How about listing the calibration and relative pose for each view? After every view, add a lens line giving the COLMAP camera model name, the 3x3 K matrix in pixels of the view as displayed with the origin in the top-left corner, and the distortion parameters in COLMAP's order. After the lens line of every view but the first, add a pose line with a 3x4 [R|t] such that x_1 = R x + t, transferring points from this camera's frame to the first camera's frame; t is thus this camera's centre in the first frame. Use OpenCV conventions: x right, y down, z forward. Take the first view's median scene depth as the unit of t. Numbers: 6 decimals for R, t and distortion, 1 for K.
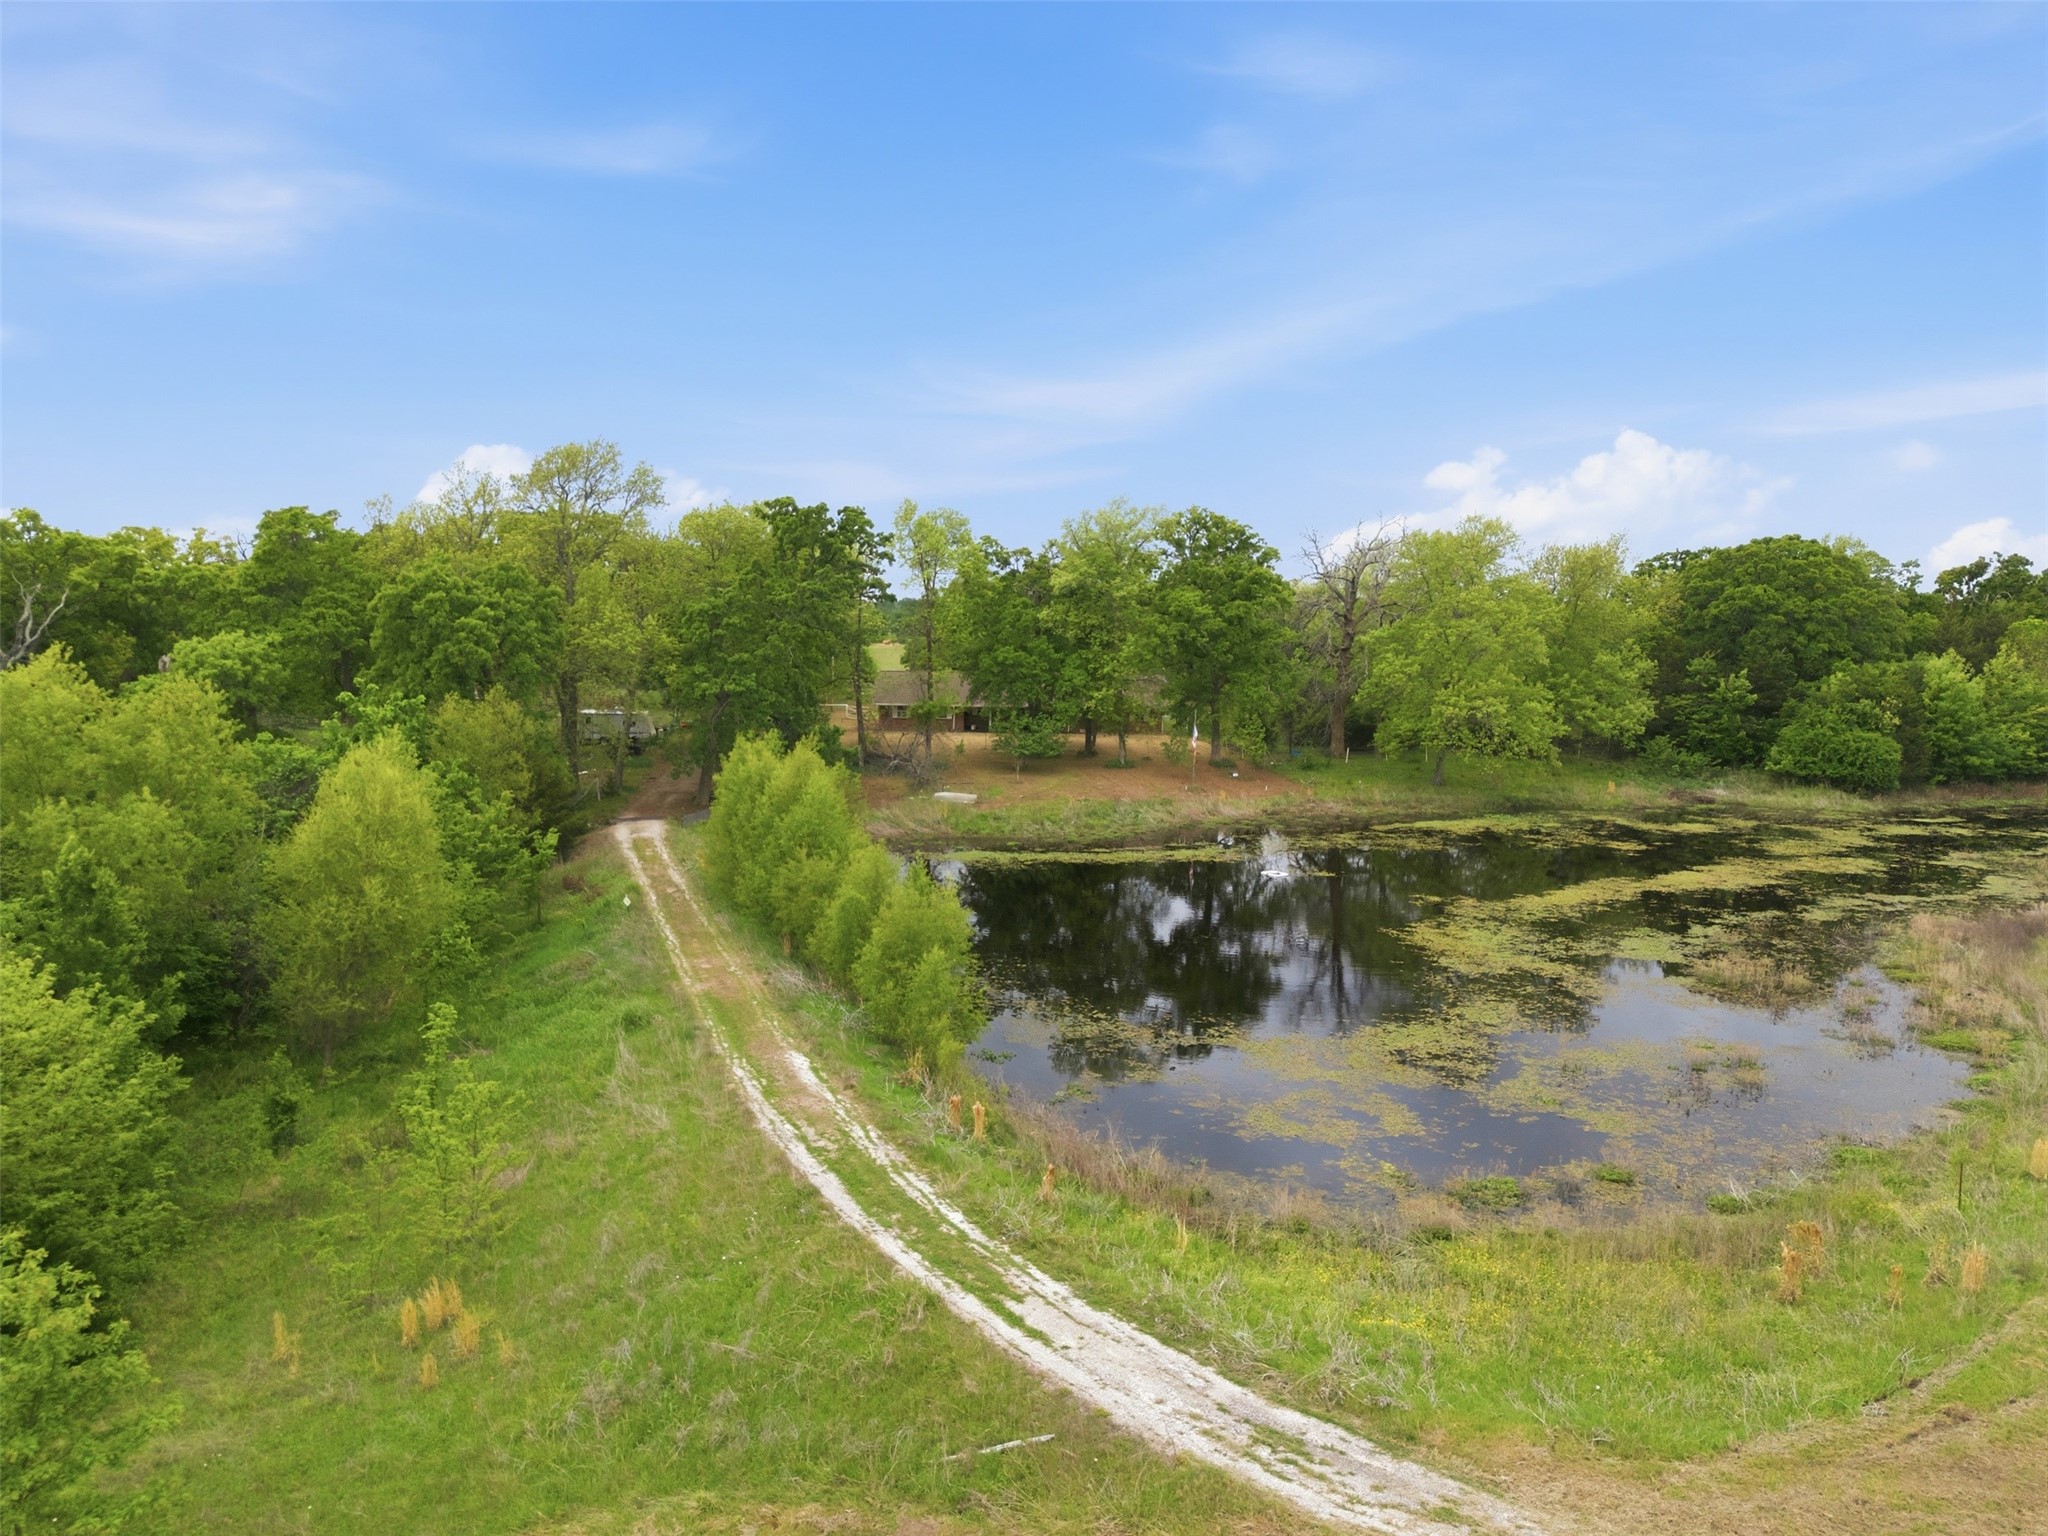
lens RADIAL K [[1508.6, 0, 1031.5], [0, 1508.6, 777.9], [0, 0, 1]] dist [0.058162, -0.041093]
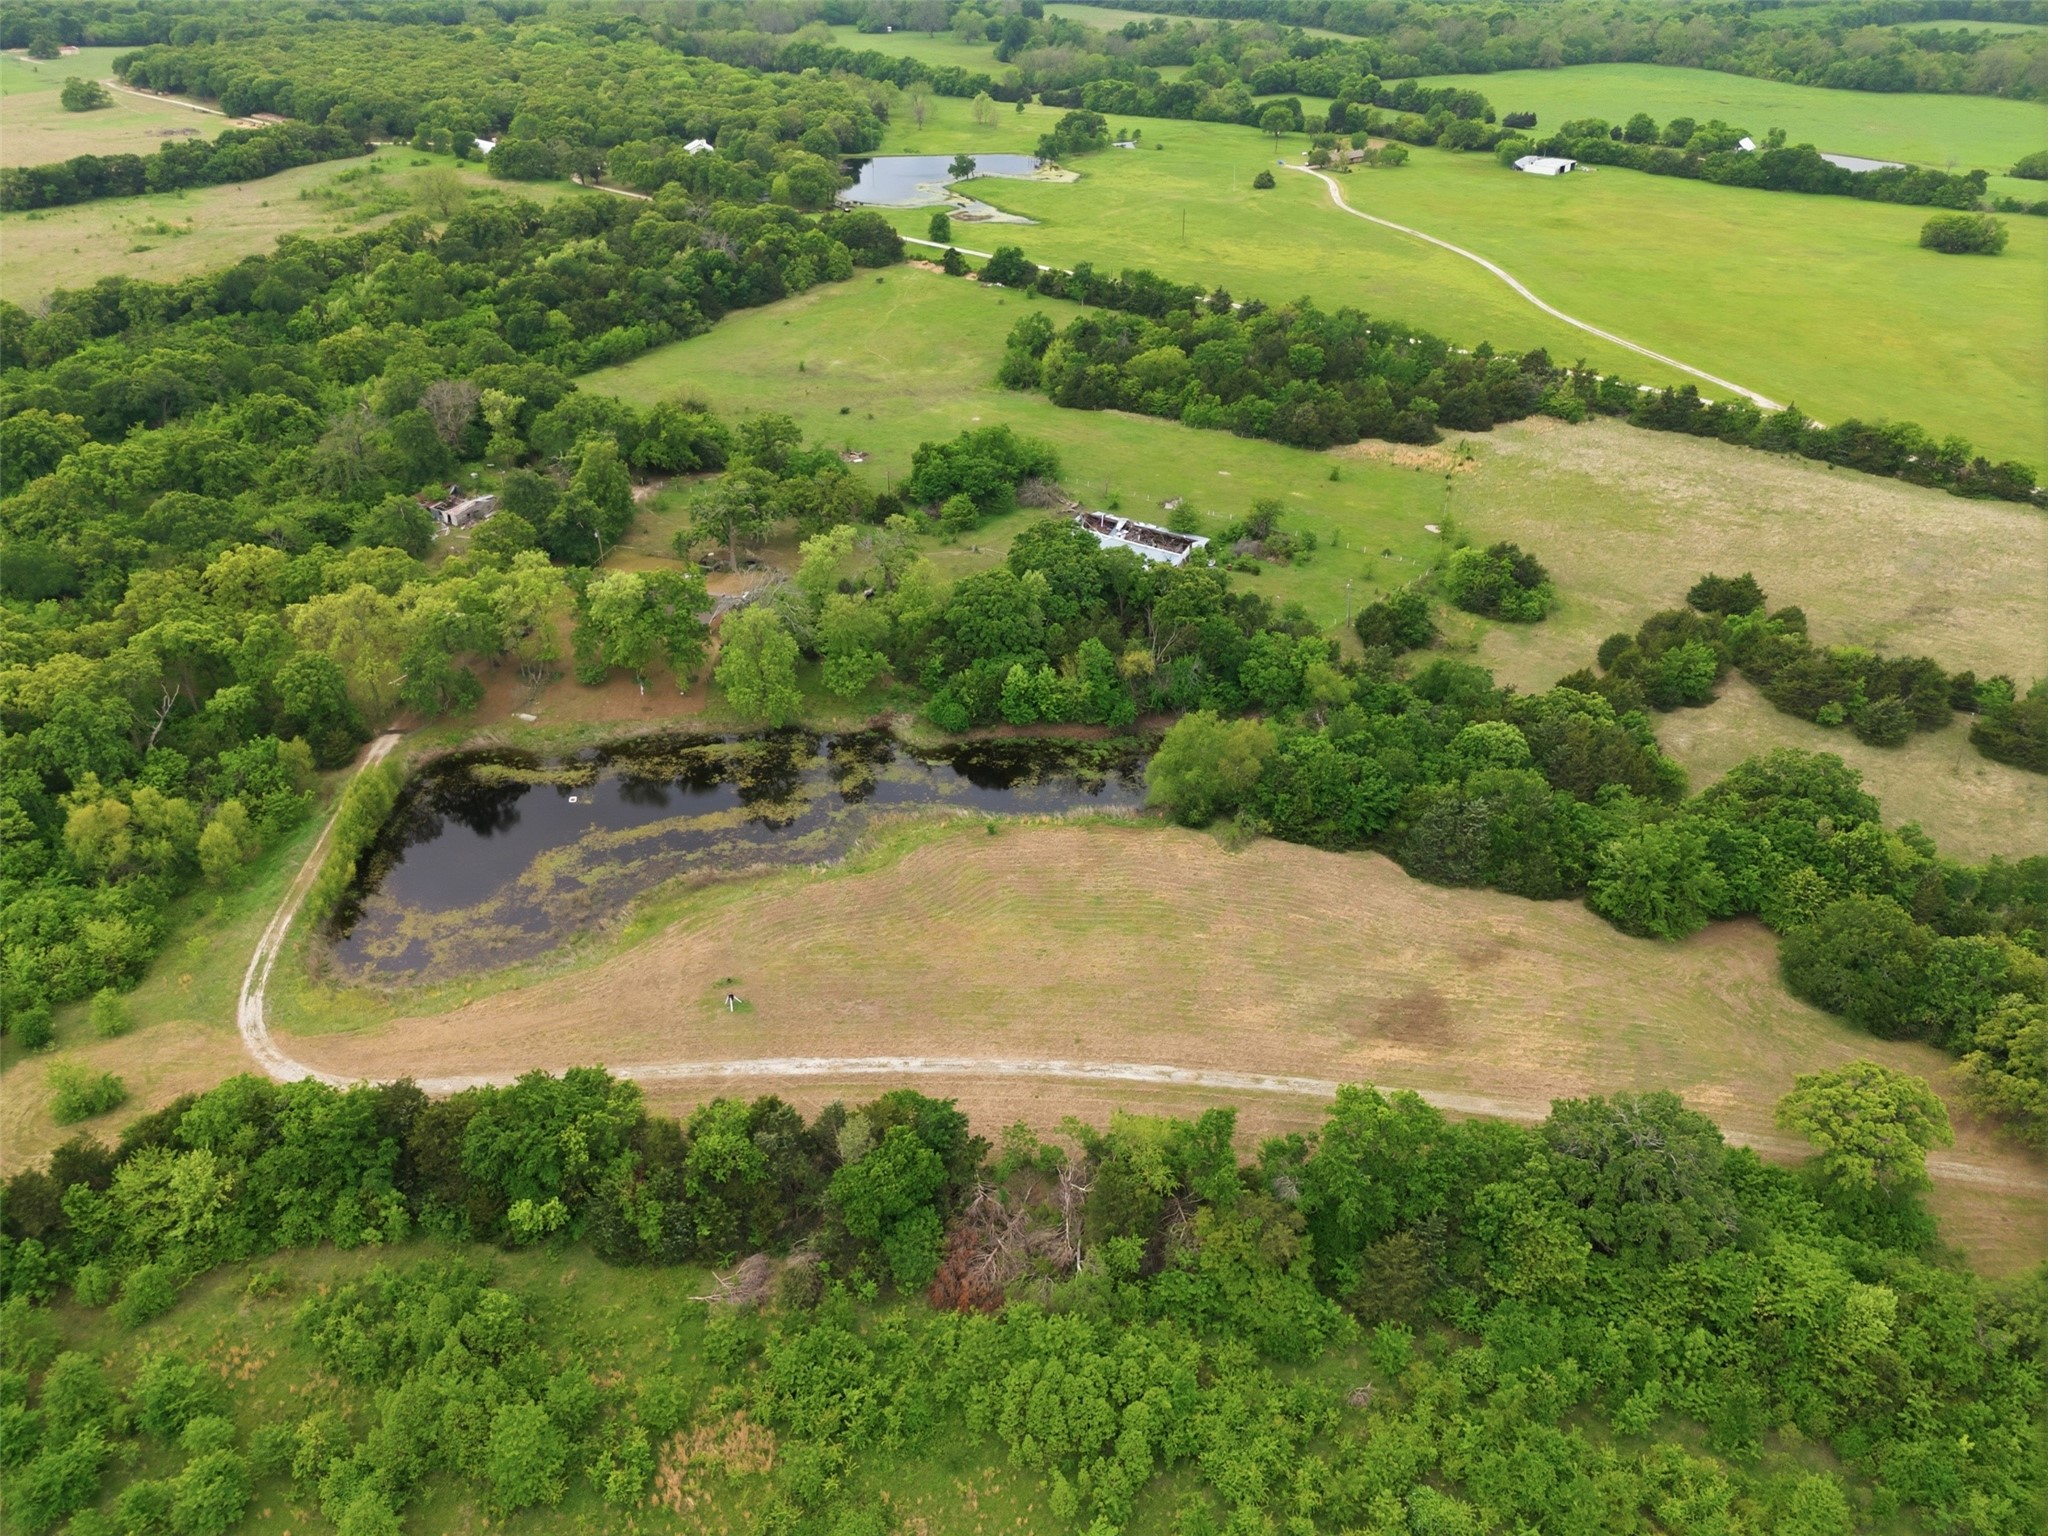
lens RADIAL K [[1508.6, 0, 1032.0], [0, 1508.6, 771.8], [0, 0, 1]] dist [0.058162, -0.041093]
pose [[0.963983, 0.132760, -0.230461, 4.610175], [-0.023514, 0.905655, 0.423362, -3.400290], [0.264924, -0.402695, 0.876158, -3.500365]]
